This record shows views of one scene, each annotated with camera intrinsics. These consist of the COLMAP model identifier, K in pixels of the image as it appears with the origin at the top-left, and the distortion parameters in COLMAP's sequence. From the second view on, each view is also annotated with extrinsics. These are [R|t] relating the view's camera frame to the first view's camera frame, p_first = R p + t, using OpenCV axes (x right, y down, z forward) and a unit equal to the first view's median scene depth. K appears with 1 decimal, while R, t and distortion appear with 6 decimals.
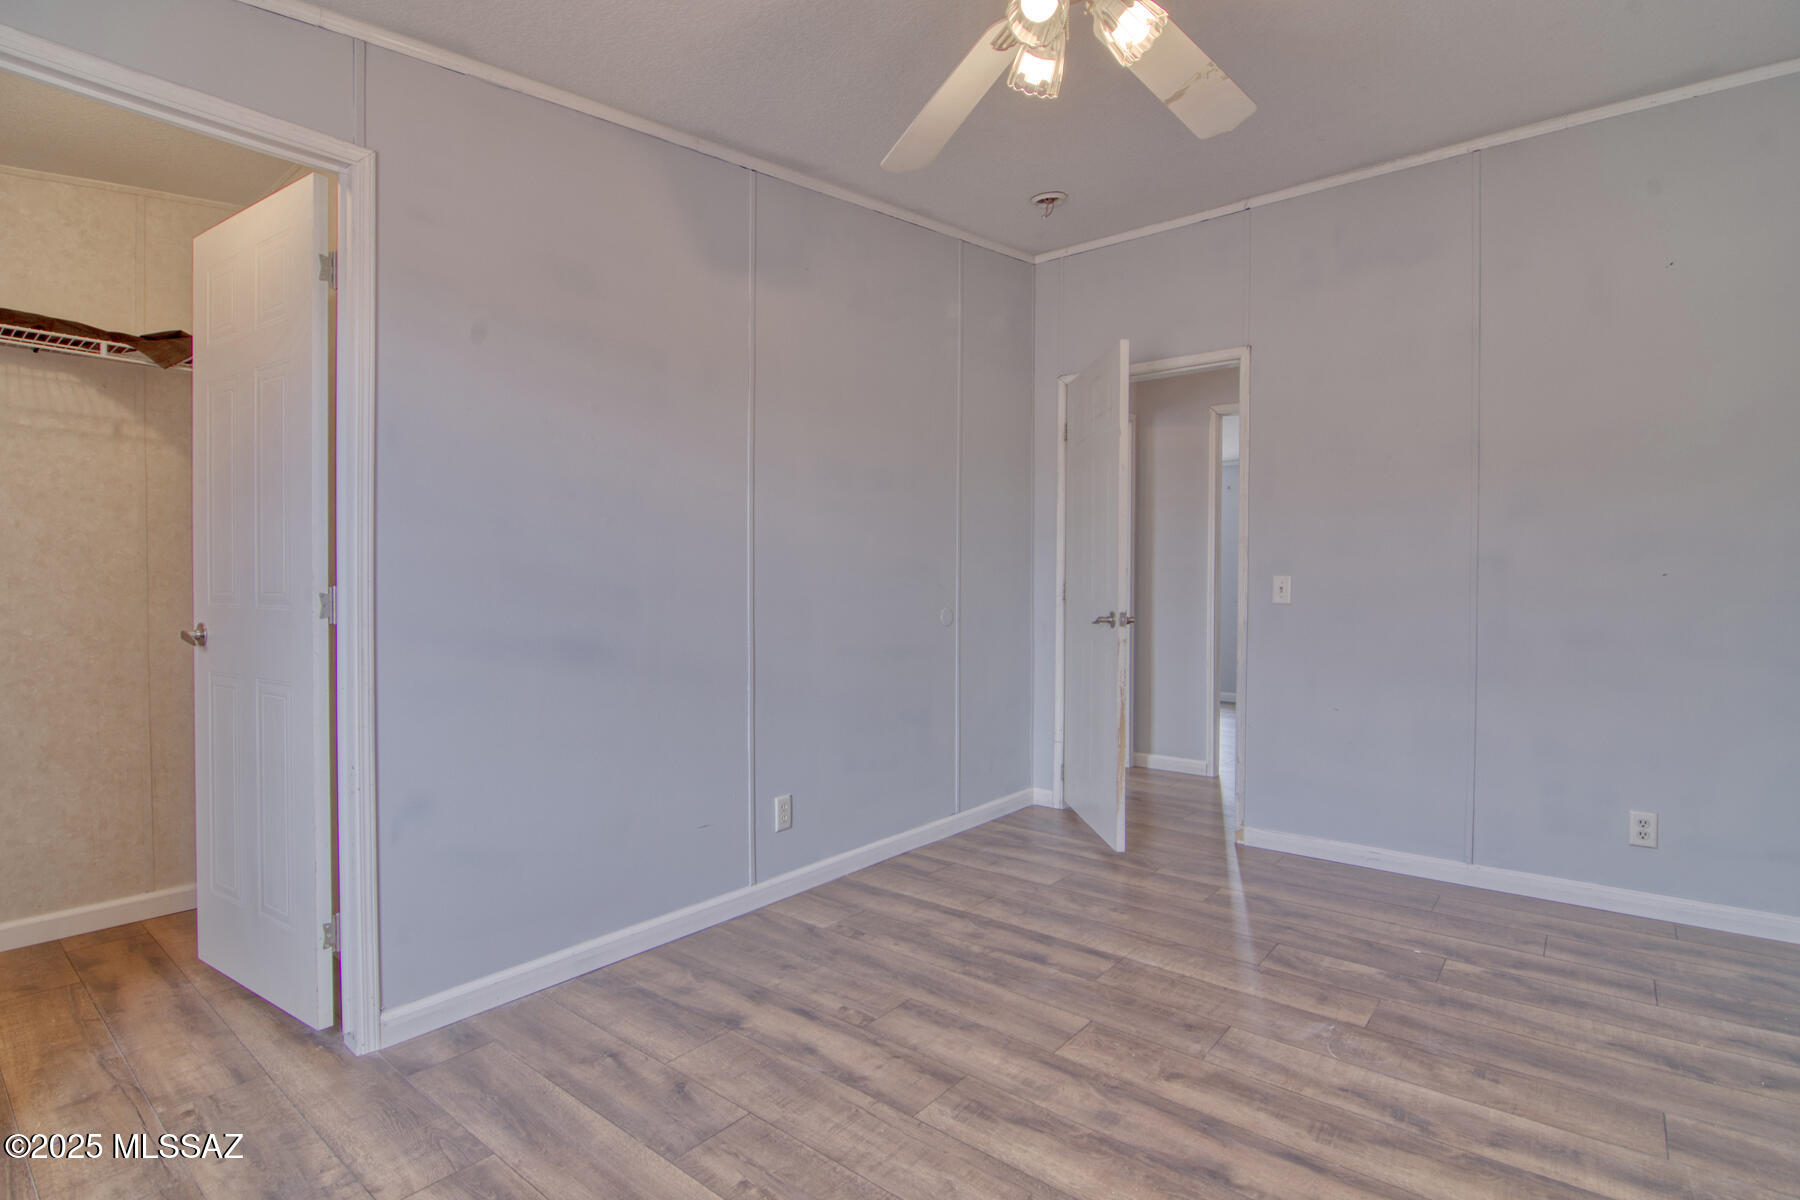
lens RADIAL K [[875.3, 0, 893.9], [0, 875.3, 594.9], [0, 0, 1]] dist [-0.007042, -0.008065]
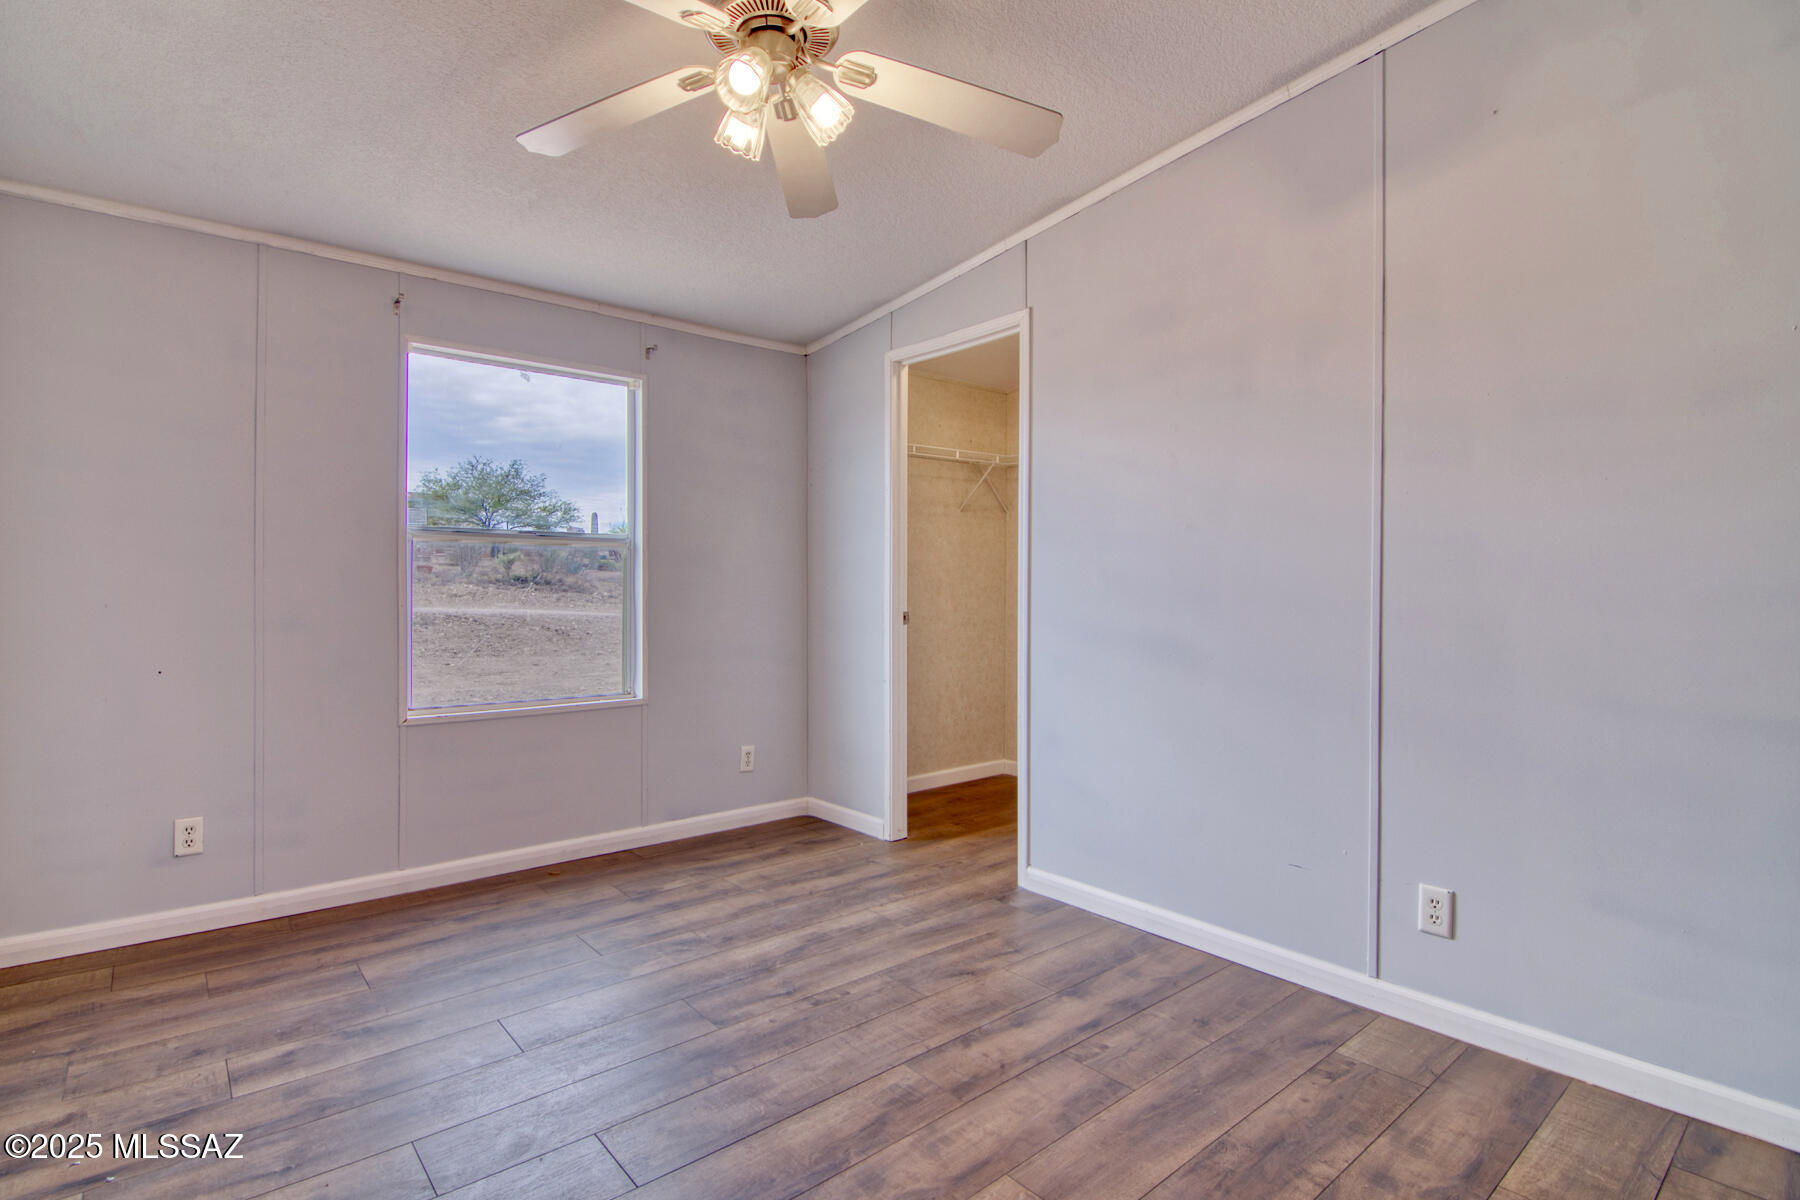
lens RADIAL K [[875.3, 0, 892.8], [0, 875.3, 596.0], [0, 0, 1]] dist [-0.007042, -0.008065]
pose [[-0.187178, 0.003735, -0.982319, 0.917232], [-0.015978, 0.999849, 0.006846, -0.011110], [0.982196, 0.016977, -0.187090, 0.963534]]
